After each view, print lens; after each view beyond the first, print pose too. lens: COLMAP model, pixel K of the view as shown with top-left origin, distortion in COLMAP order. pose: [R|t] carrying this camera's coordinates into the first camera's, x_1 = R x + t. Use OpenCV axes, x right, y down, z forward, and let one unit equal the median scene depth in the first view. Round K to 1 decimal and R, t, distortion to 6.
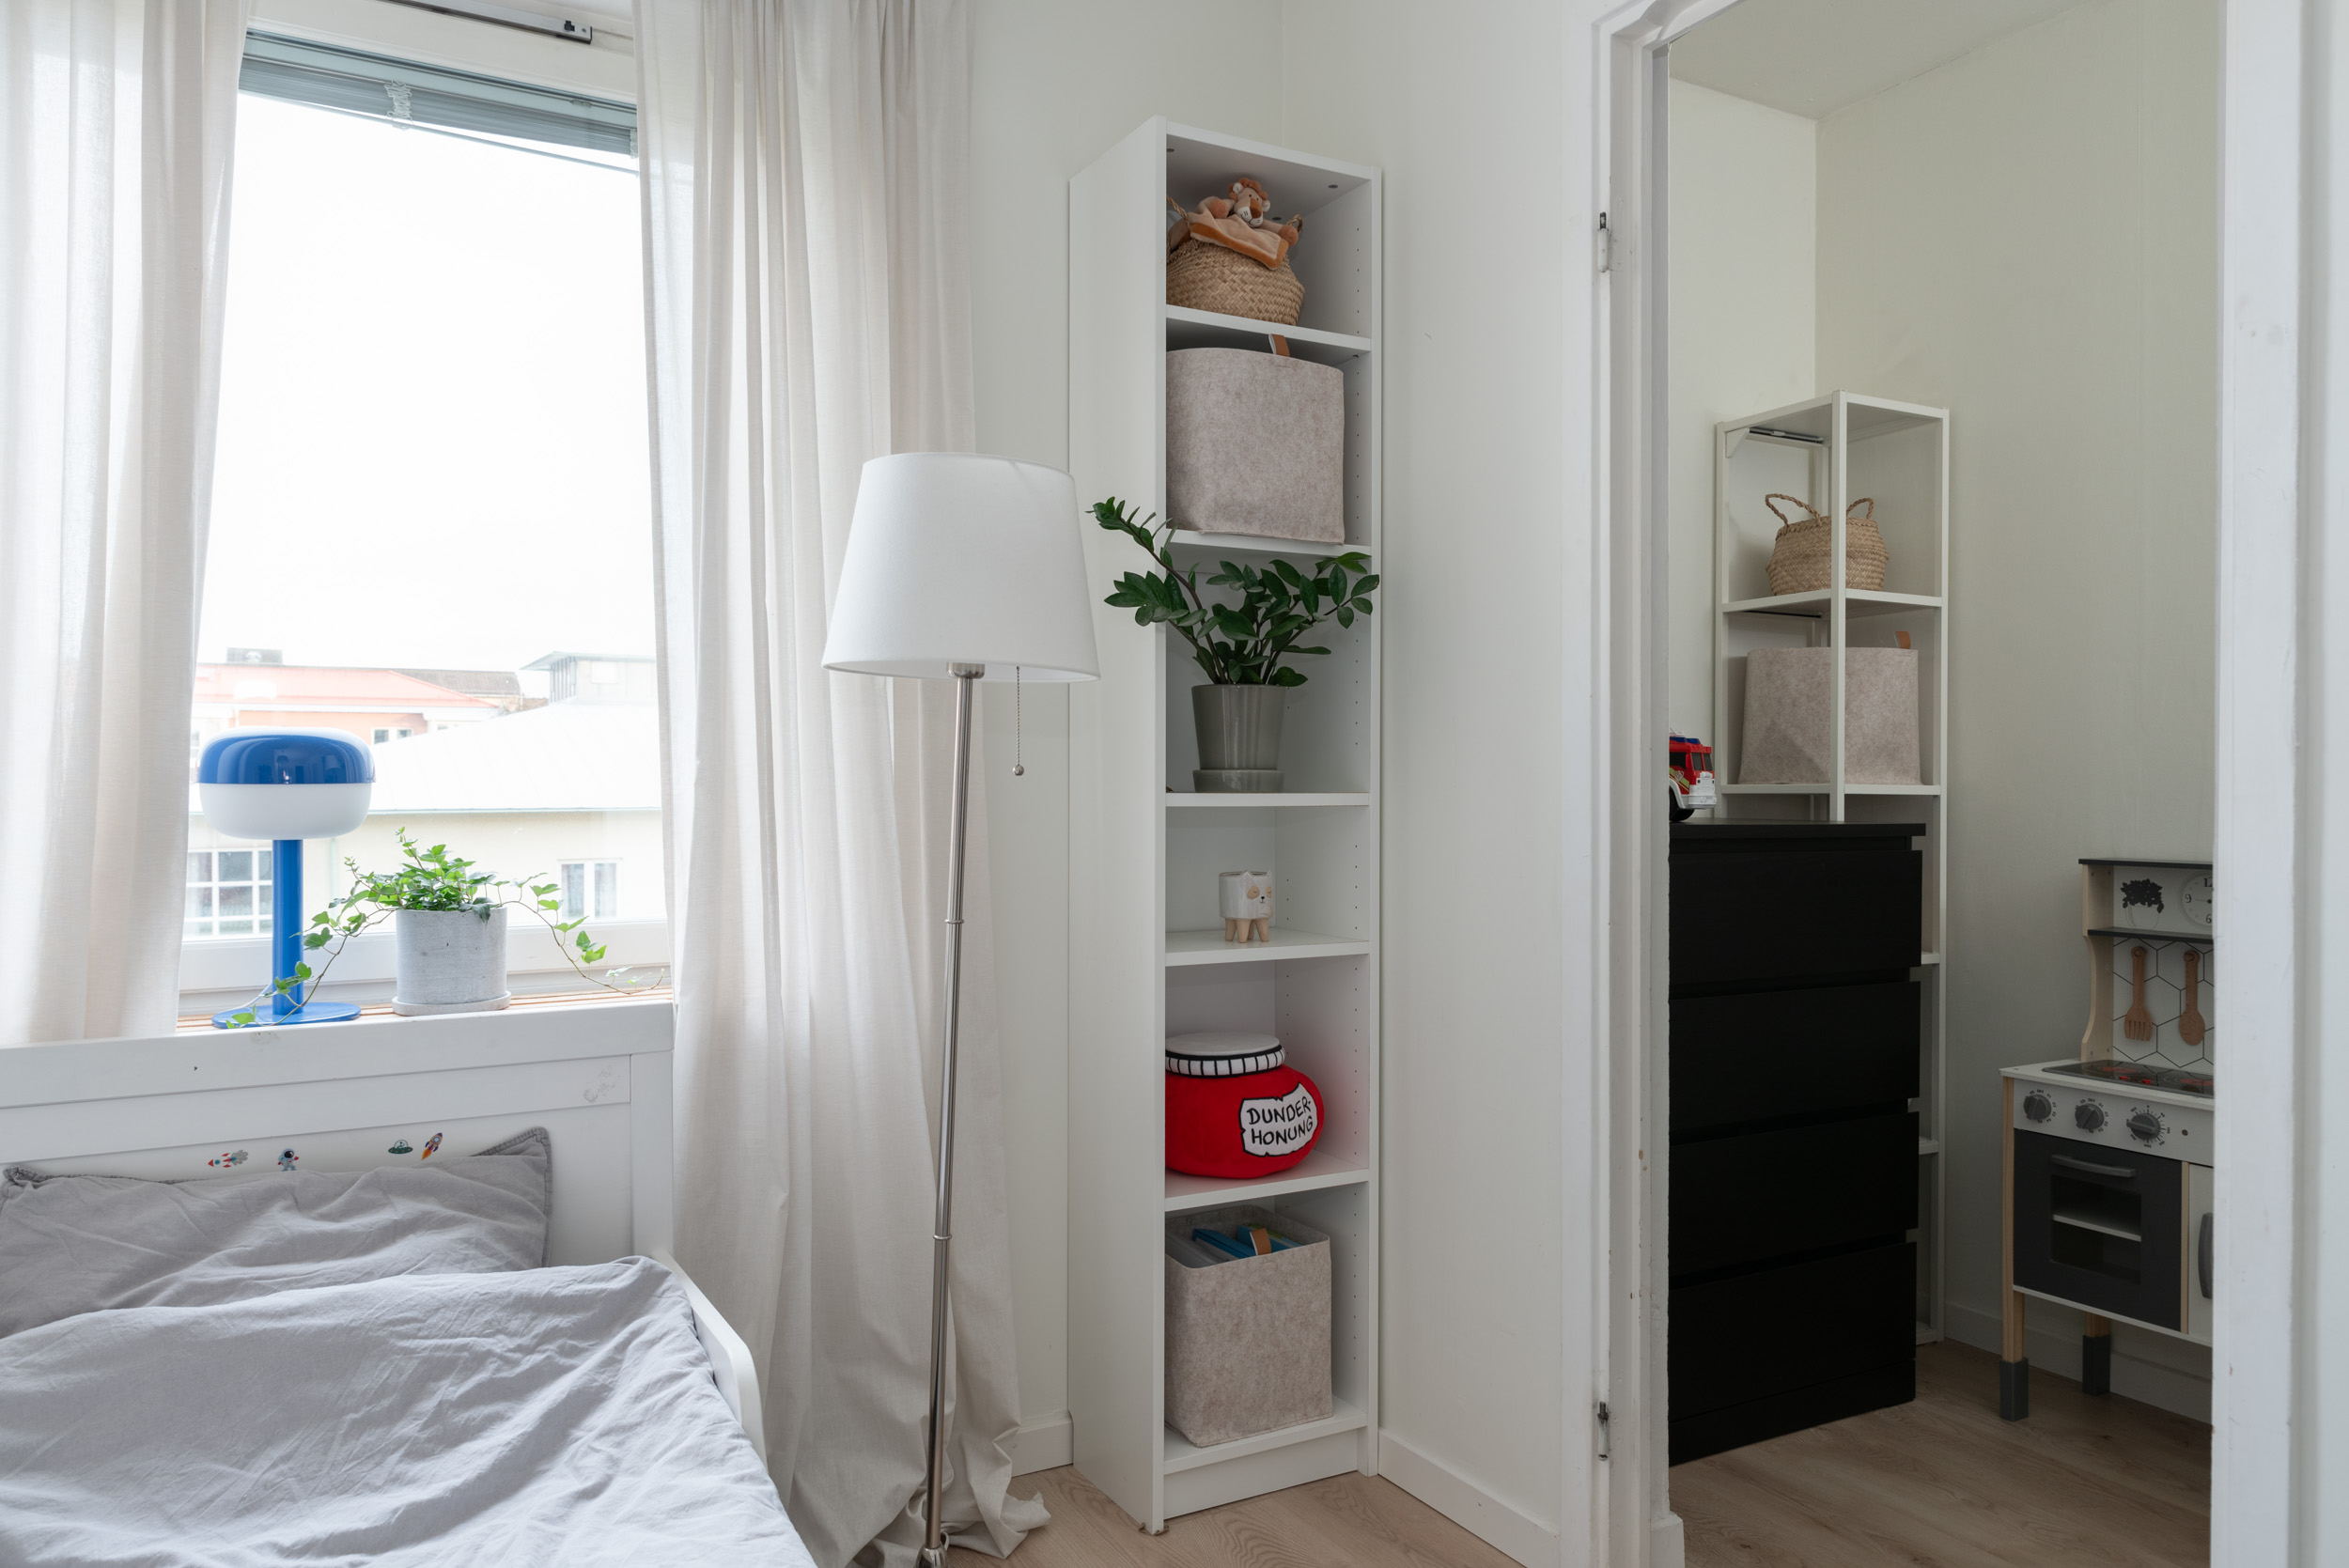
lens RADIAL K [[1583.1, 0, 1177.7], [0, 1583.1, 791.7], [0, 0, 1]] dist [-0.004923, 0.002175]
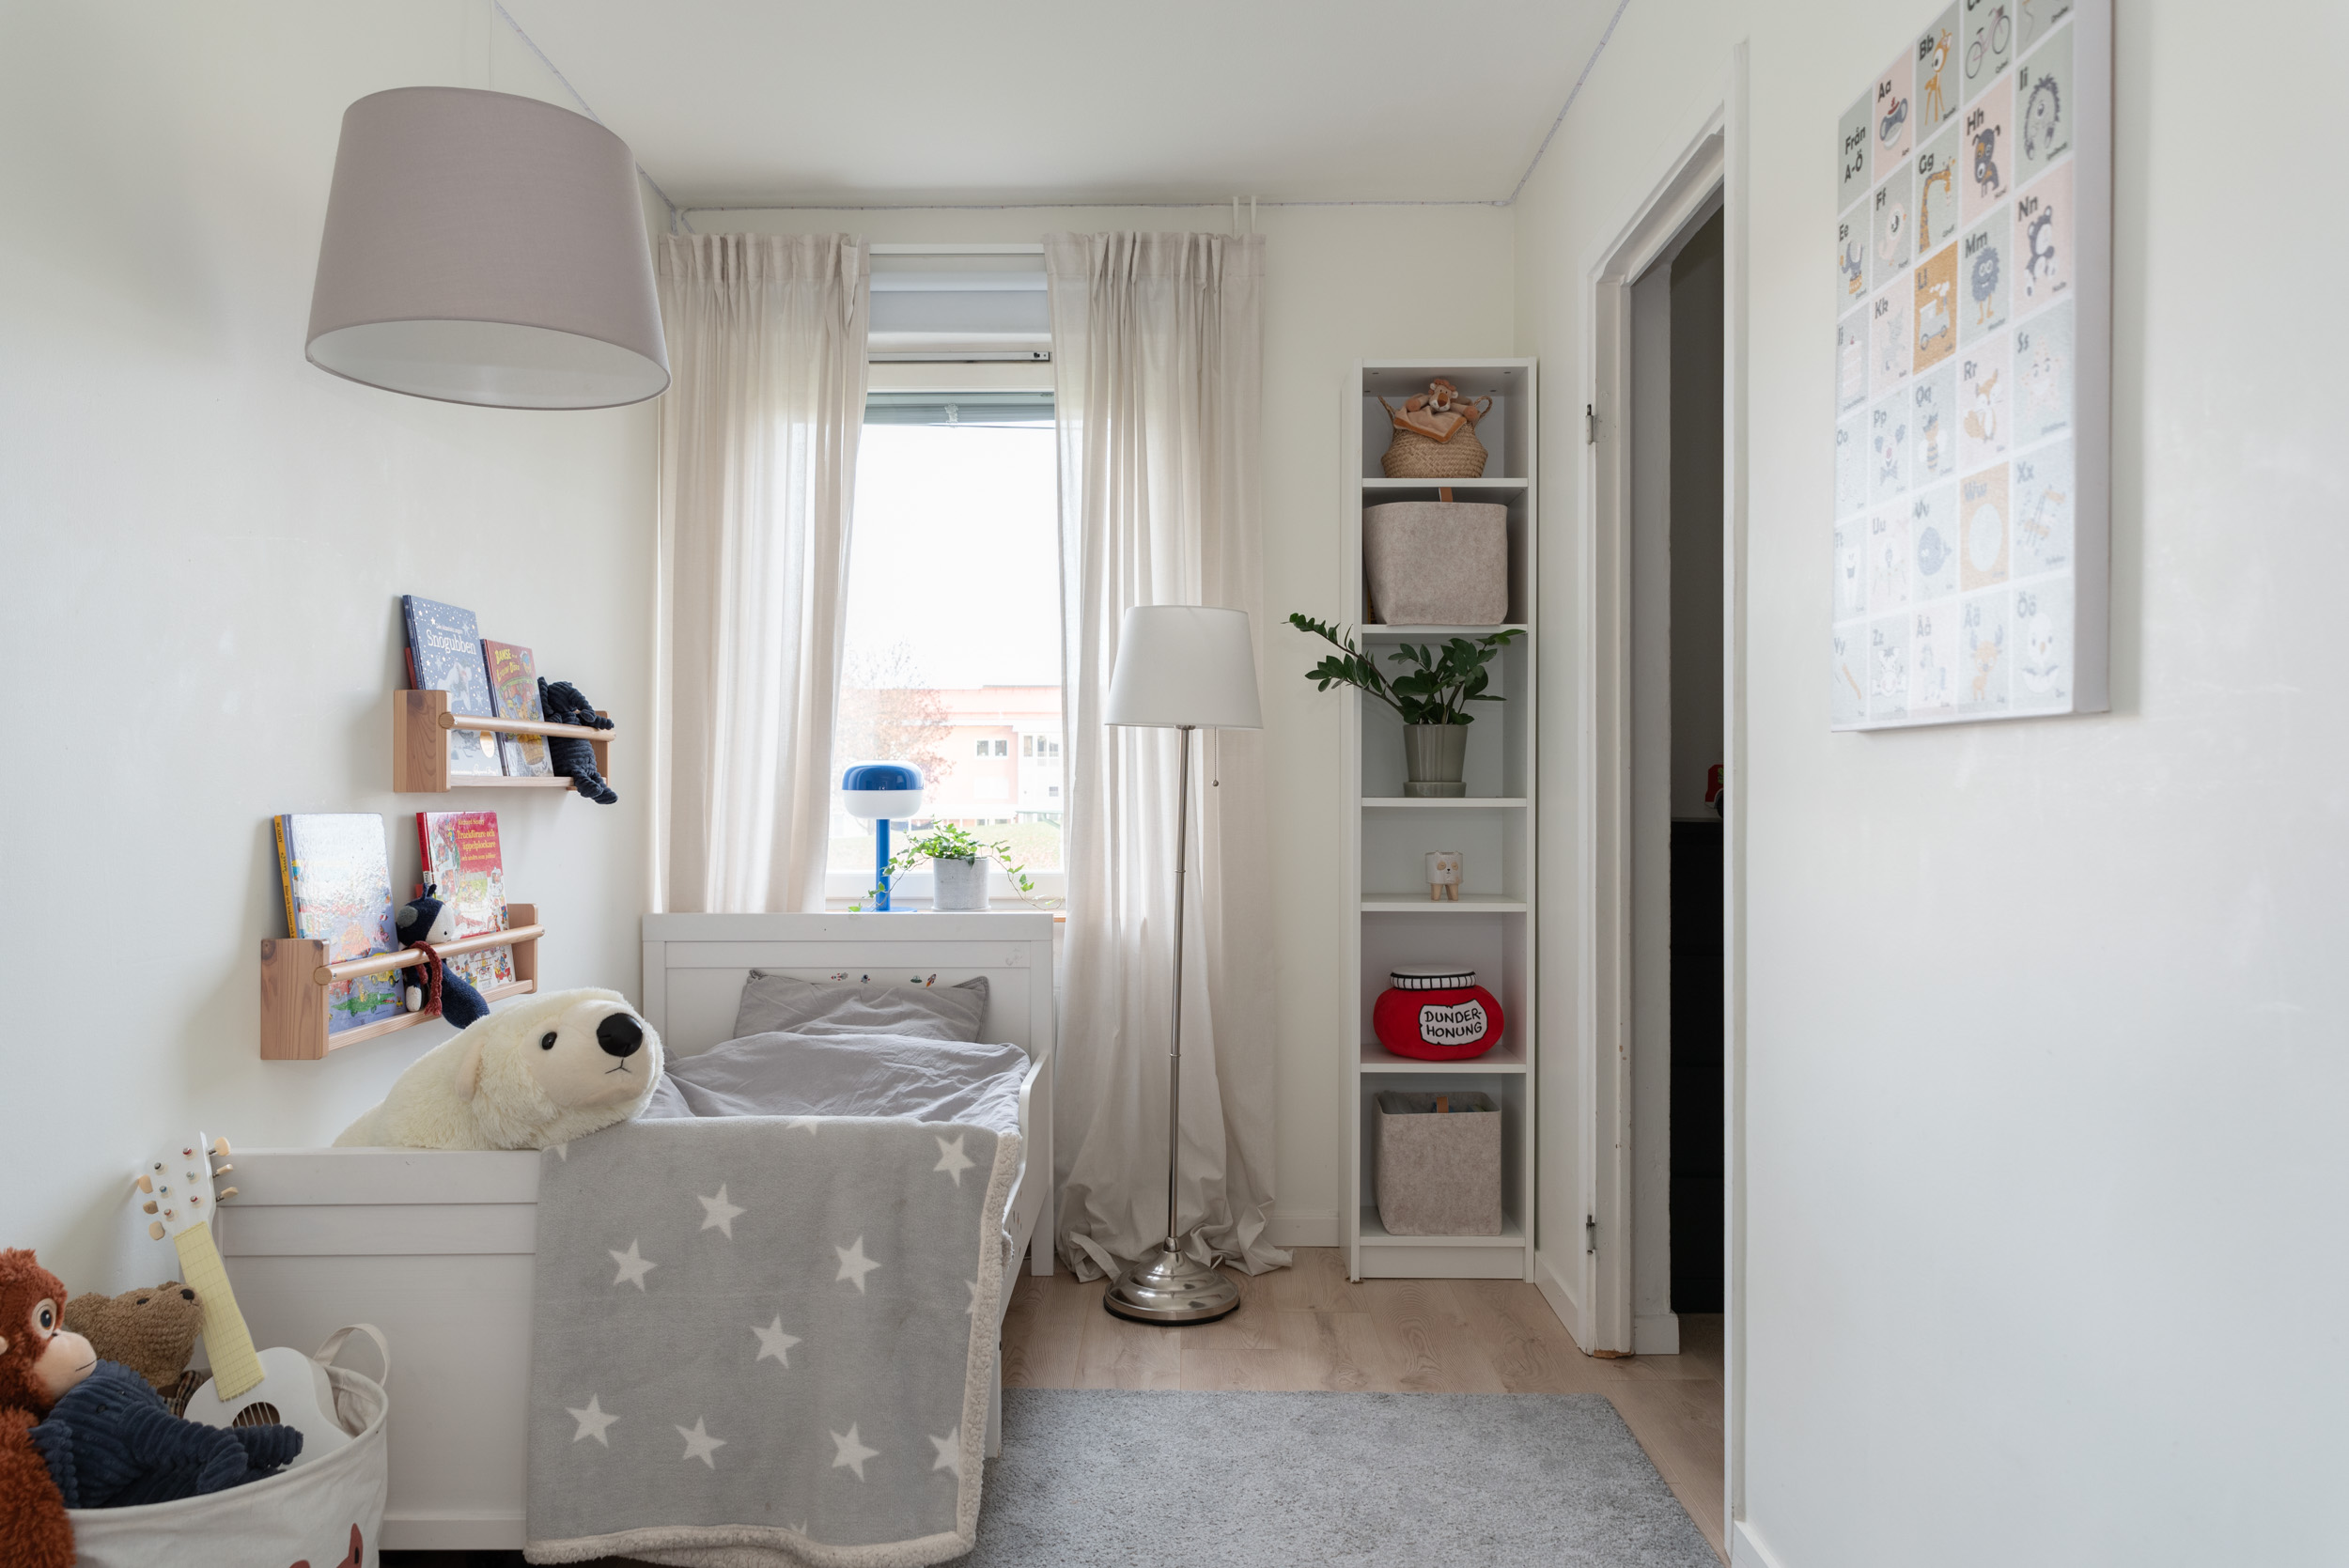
lens RADIAL K [[1583.1, 0, 1173.2], [0, 1583.1, 784.6], [0, 0, 1]] dist [-0.004923, 0.002175]
pose [[0.866918, -0.000027, -0.498451, 0.610125], [-0.004881, 0.999952, -0.008543, 0.002415], [0.498427, 0.009839, 0.866876, -0.425476]]
